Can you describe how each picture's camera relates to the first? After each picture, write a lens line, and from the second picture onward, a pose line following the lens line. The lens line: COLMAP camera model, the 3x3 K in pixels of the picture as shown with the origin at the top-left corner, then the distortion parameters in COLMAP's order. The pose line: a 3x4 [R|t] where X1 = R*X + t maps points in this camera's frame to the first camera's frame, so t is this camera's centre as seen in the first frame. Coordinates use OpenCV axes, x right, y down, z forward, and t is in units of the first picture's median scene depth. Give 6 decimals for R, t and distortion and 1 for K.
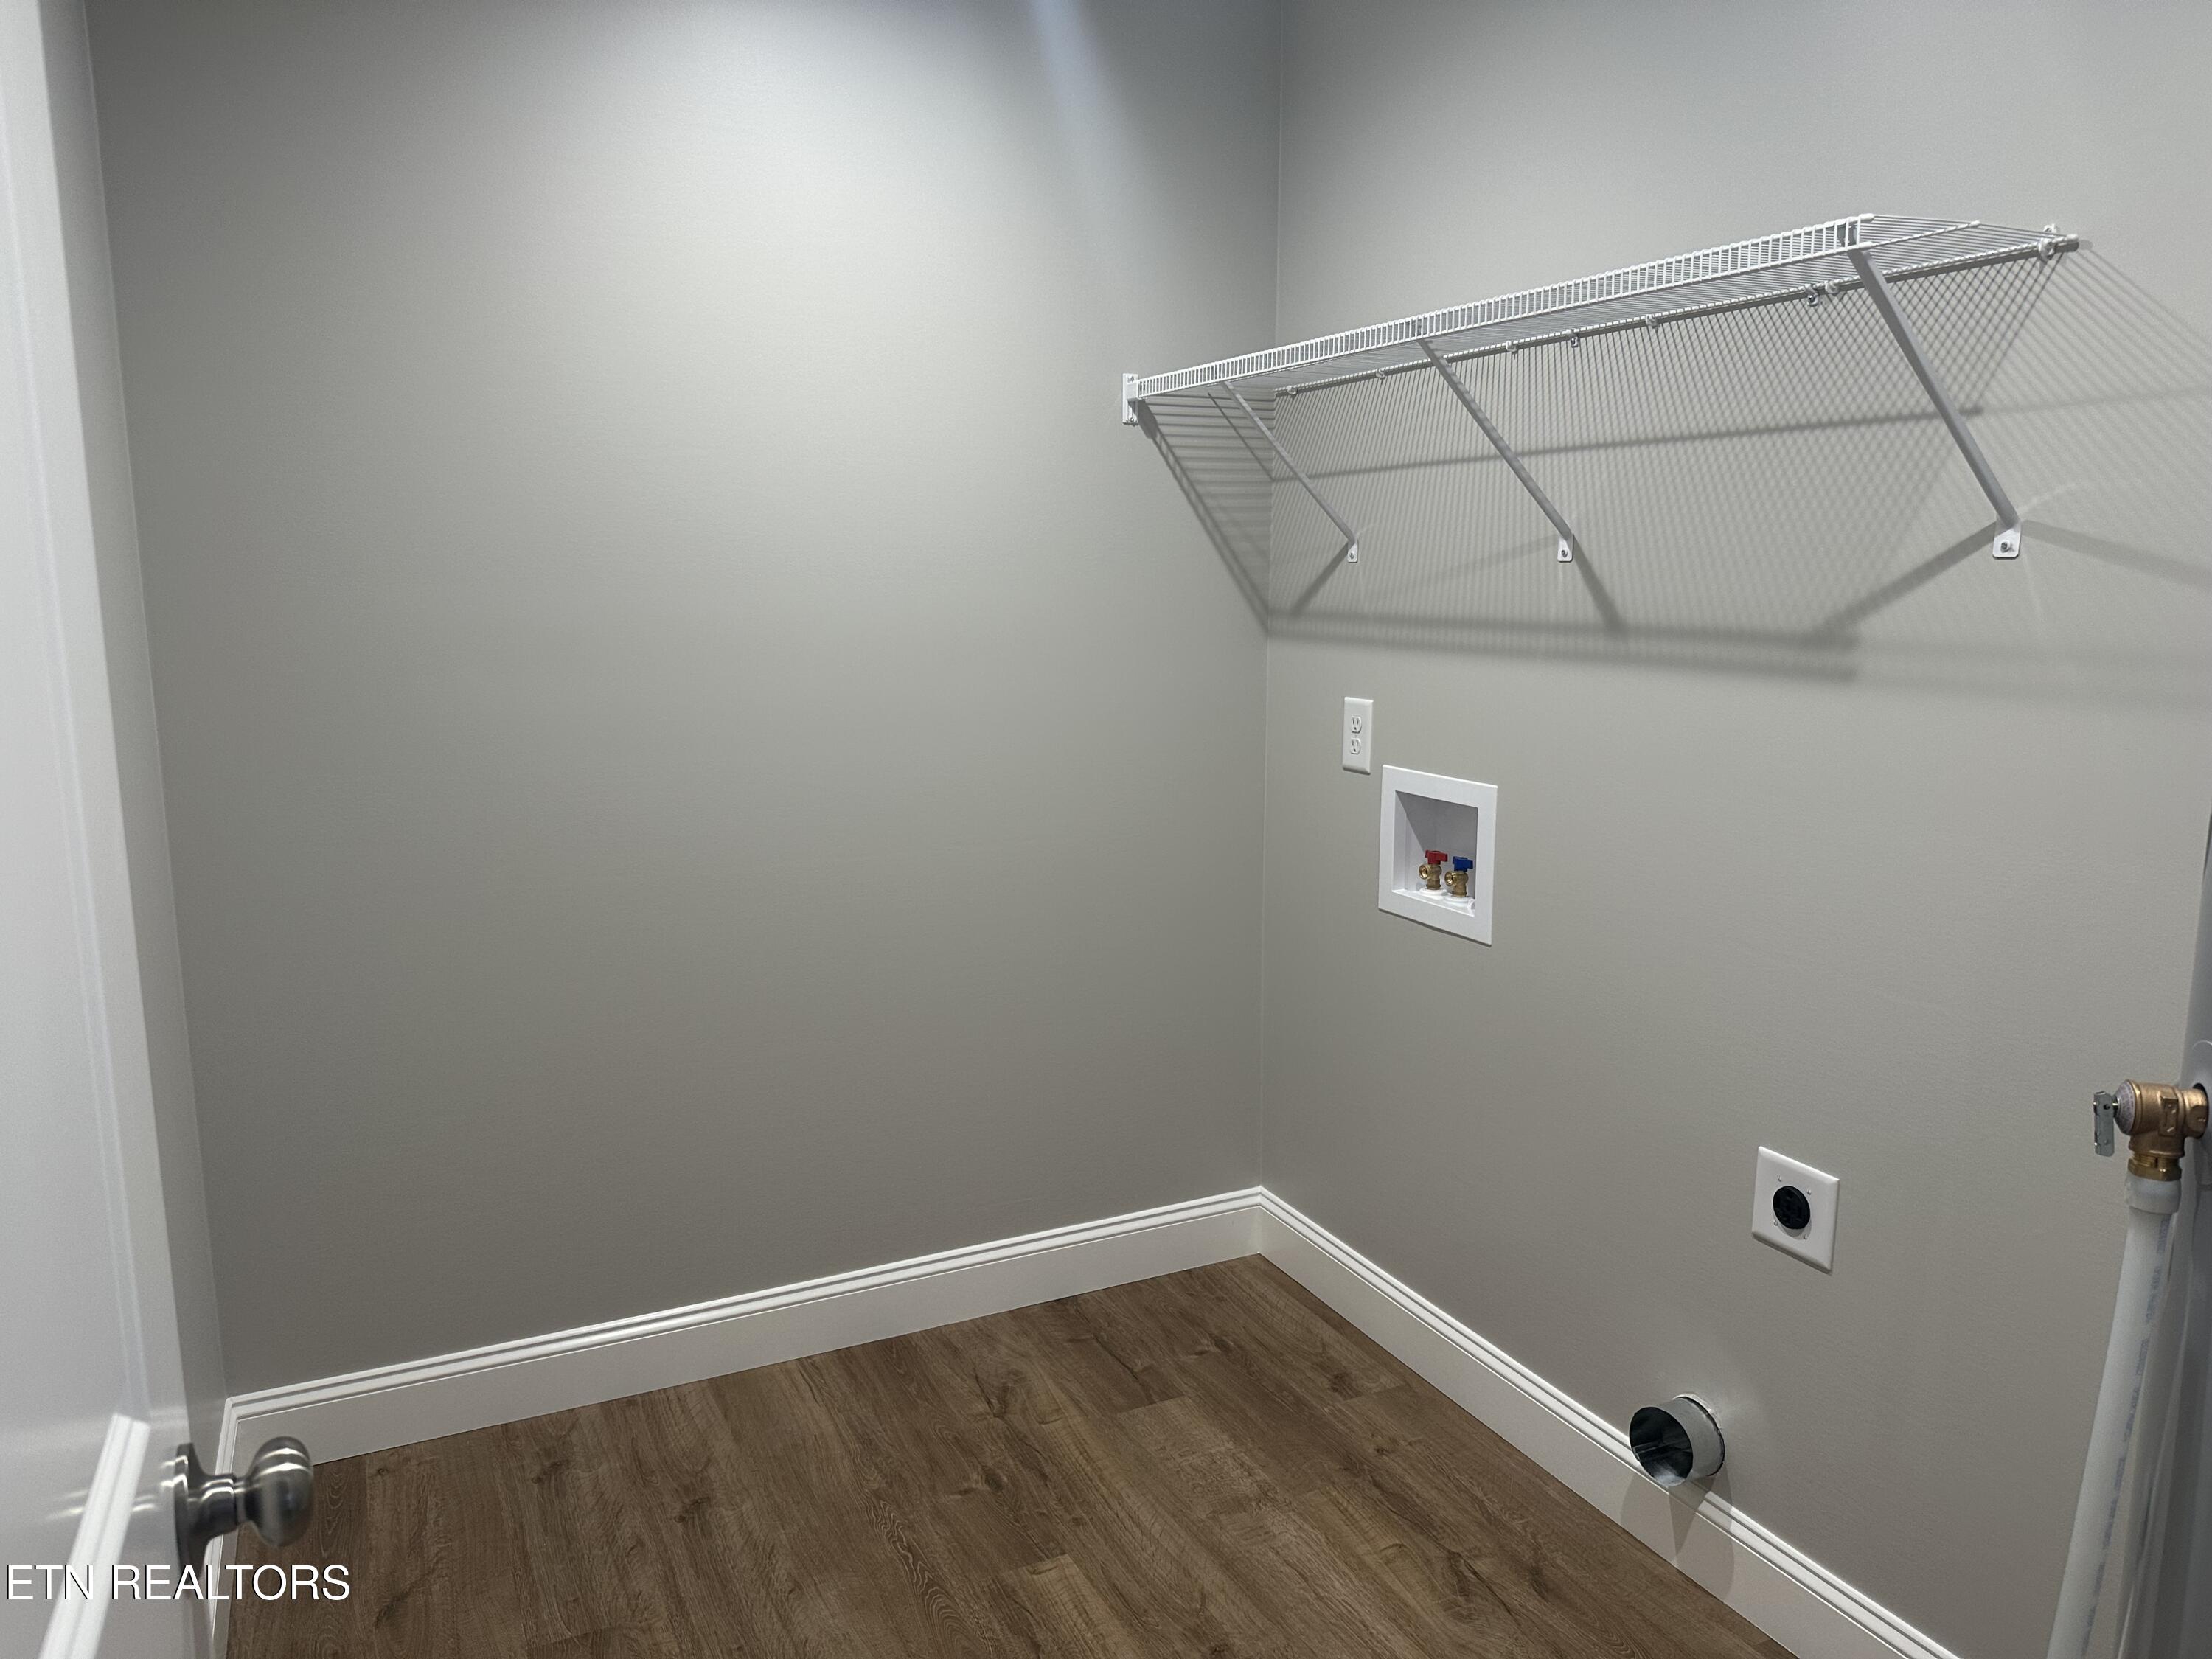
lens RADIAL K [[1551.6, 0, 1108.0], [0, 1551.6, 831.8], [0, 0, 1]] dist [0.045077, -0.044821]
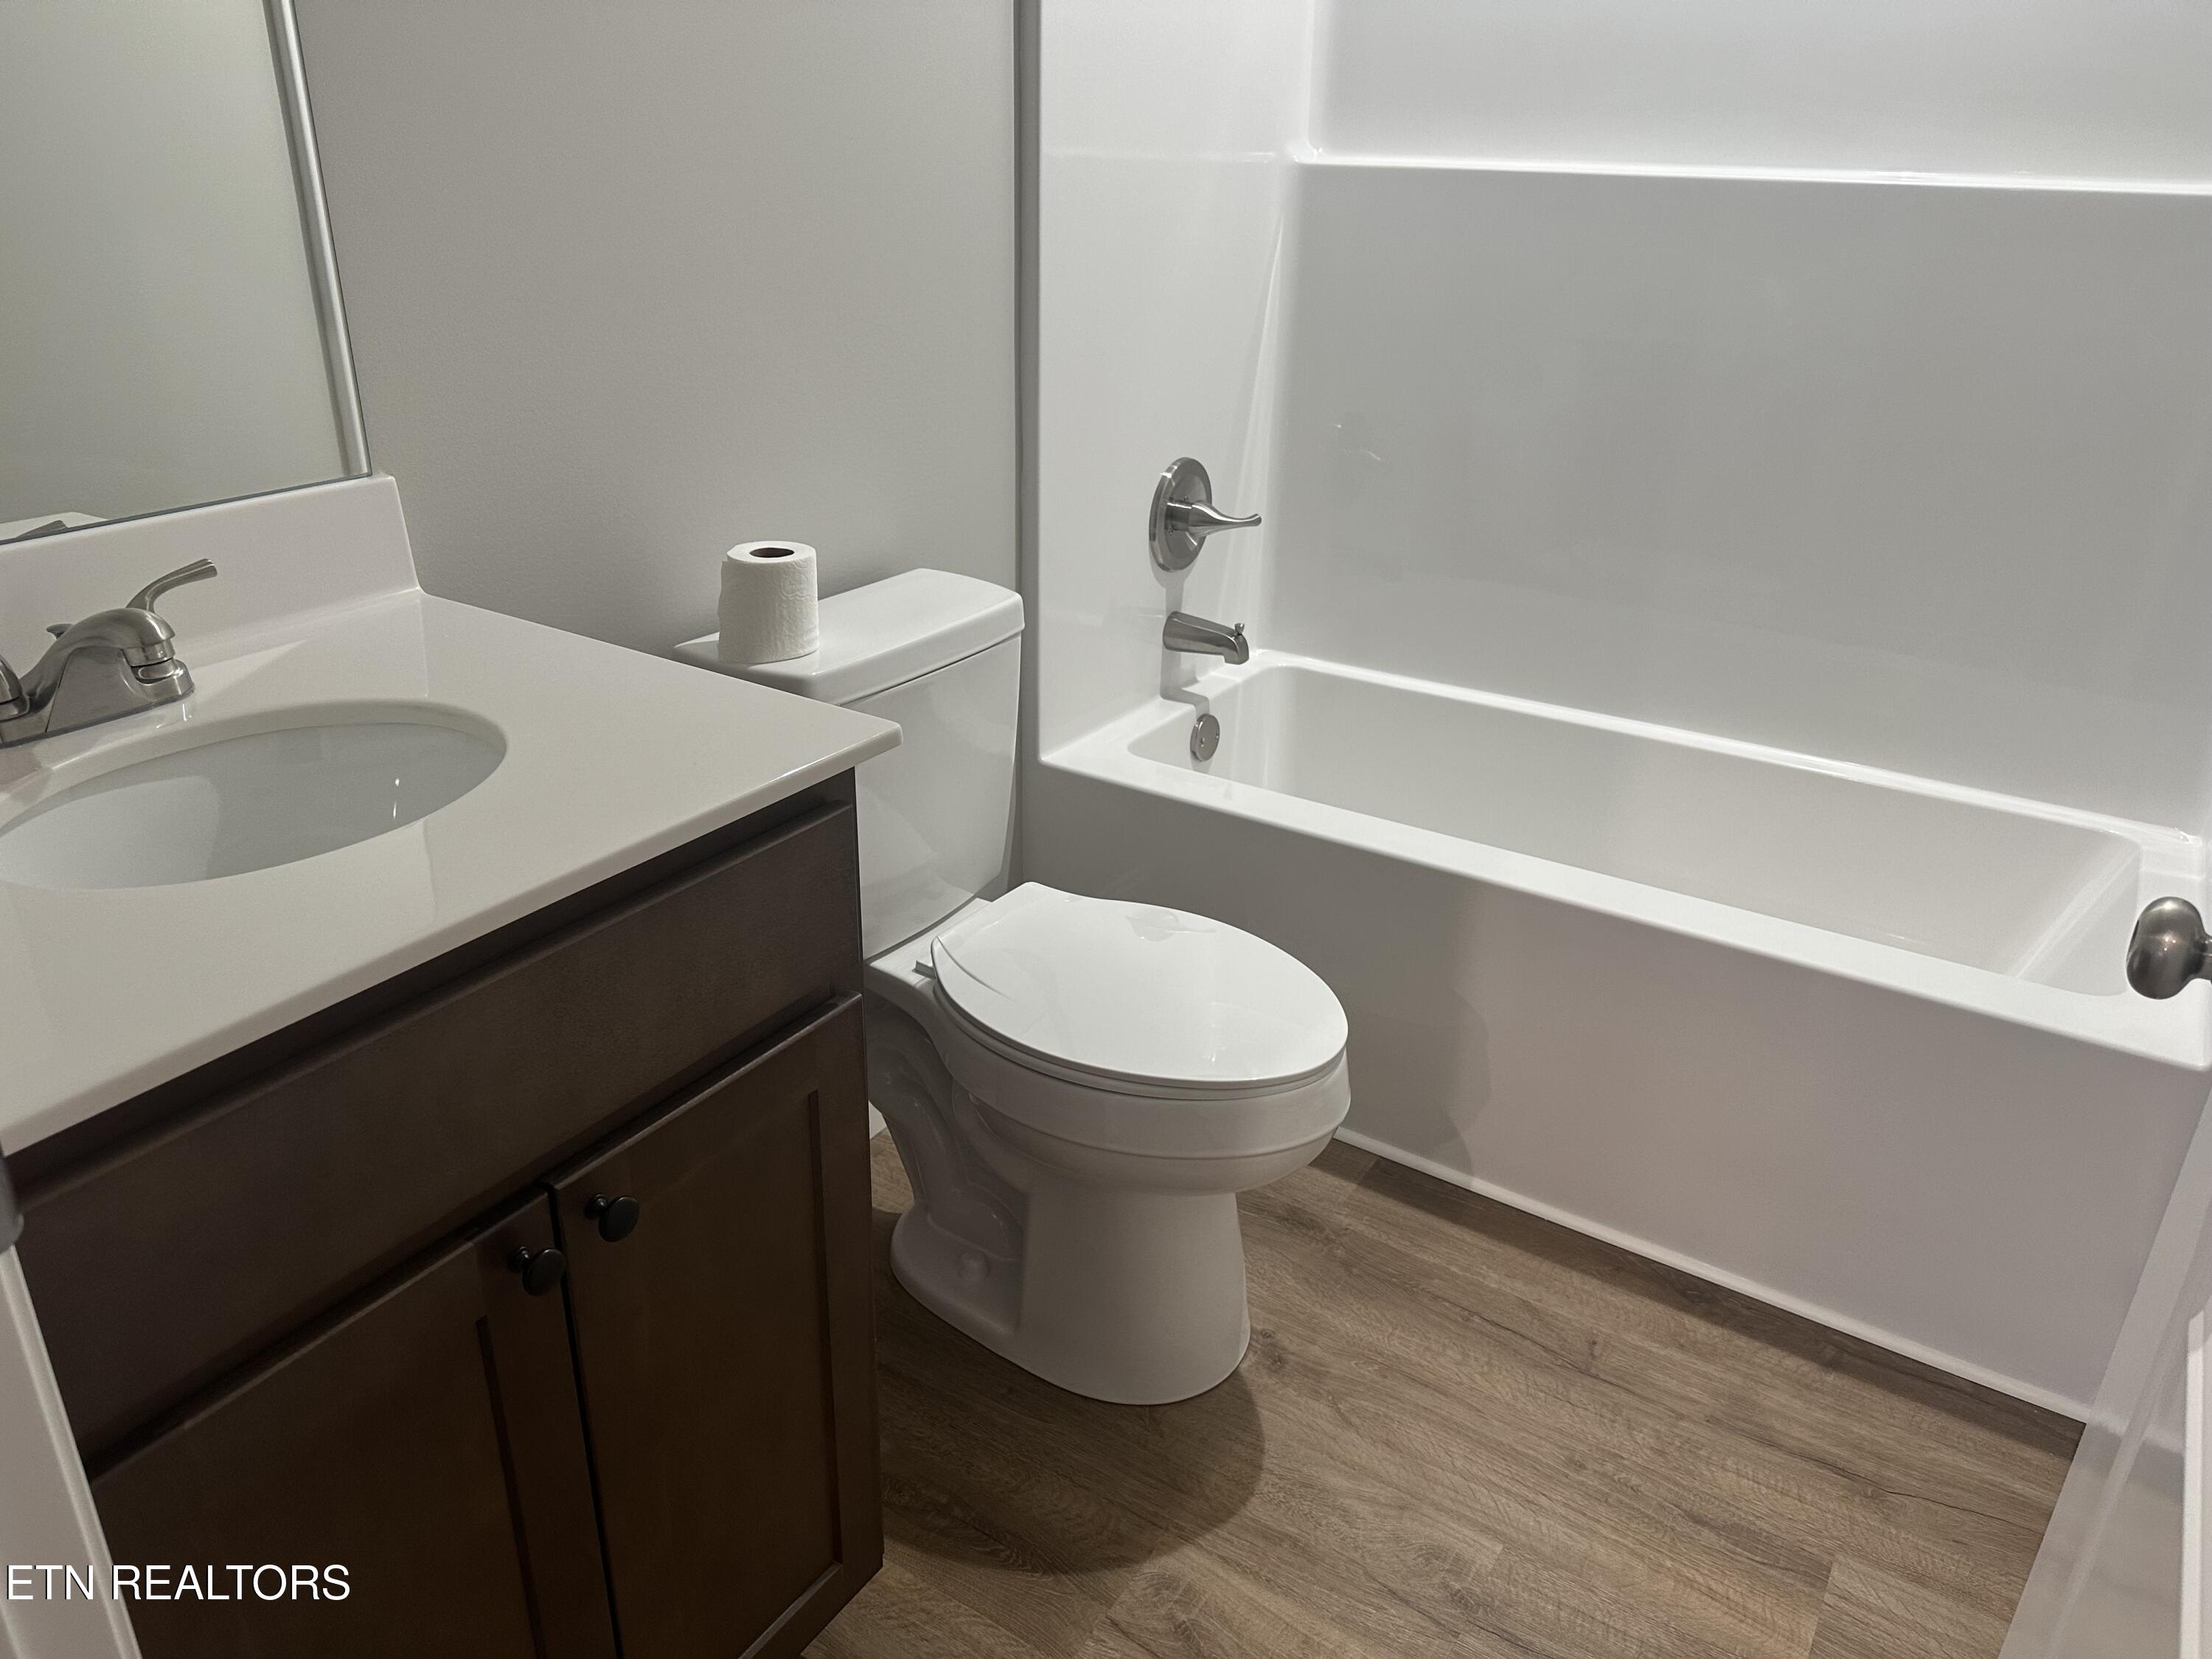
lens RADIAL K [[1551.6, 0, 1103.3], [0, 1551.6, 823.8], [0, 0, 1]] dist [0.045077, -0.044821]
pose [[-0.853304, 0.207283, -0.478441, 0.484353], [-0.099661, 0.835829, 0.539867, -0.192192], [0.511800, 0.508353, -0.692559, 1.317571]]
